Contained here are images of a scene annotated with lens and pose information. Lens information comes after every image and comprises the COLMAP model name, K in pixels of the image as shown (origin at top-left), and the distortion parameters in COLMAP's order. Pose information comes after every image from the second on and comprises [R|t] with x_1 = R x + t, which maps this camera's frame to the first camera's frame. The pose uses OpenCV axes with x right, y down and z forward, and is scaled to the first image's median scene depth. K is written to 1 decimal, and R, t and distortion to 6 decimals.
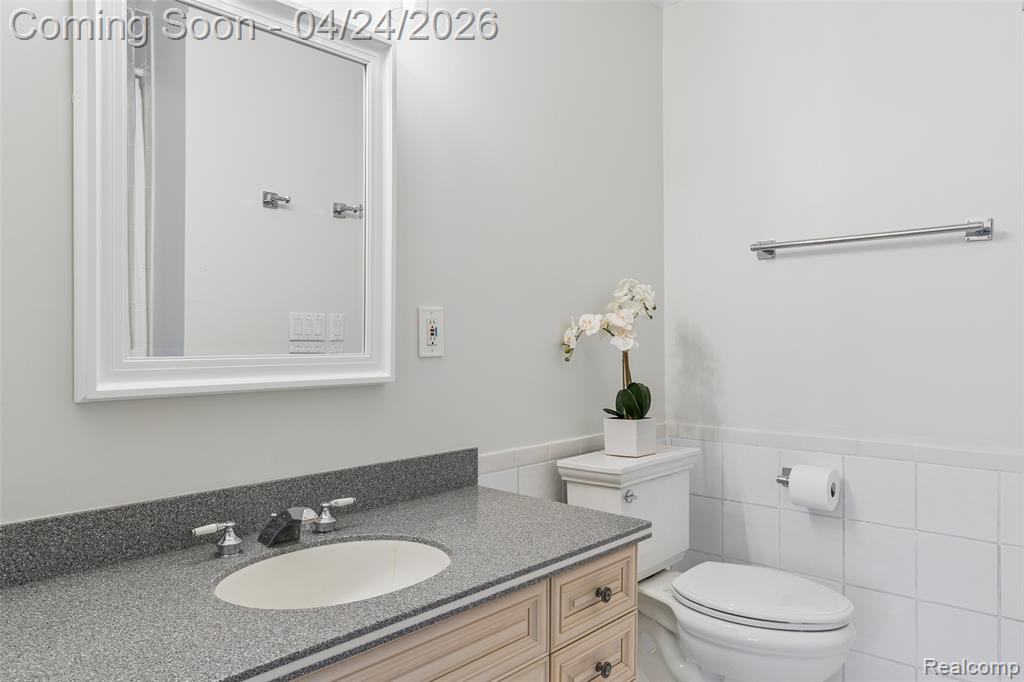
lens RADIAL K [[711.4, 0, 509.1], [0, 711.4, 342.5], [0, 0, 1]] dist [-0.001568, -0.003675]
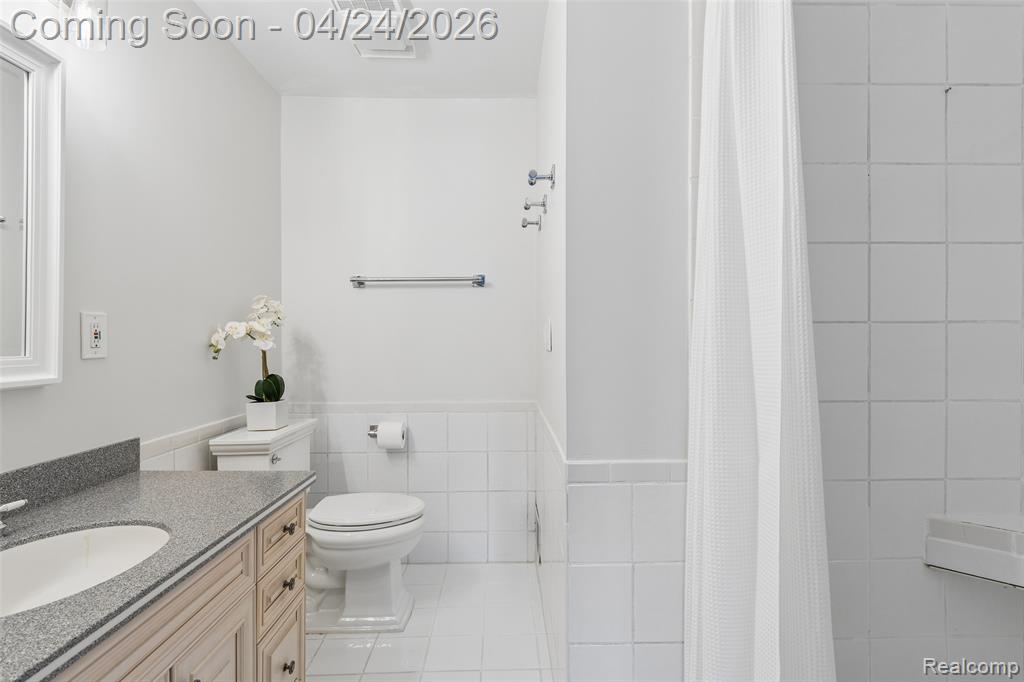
lens RADIAL K [[502.0, 0, 521.8], [0, 502.0, 341.1], [0, 0, 1]] dist [-0.002830, -0.000324]
pose [[0.719674, -0.001872, 0.694310, -0.161300], [0.004301, 0.999989, -0.001763, -0.001767], [-0.694299, 0.004255, 0.719674, -0.001249]]
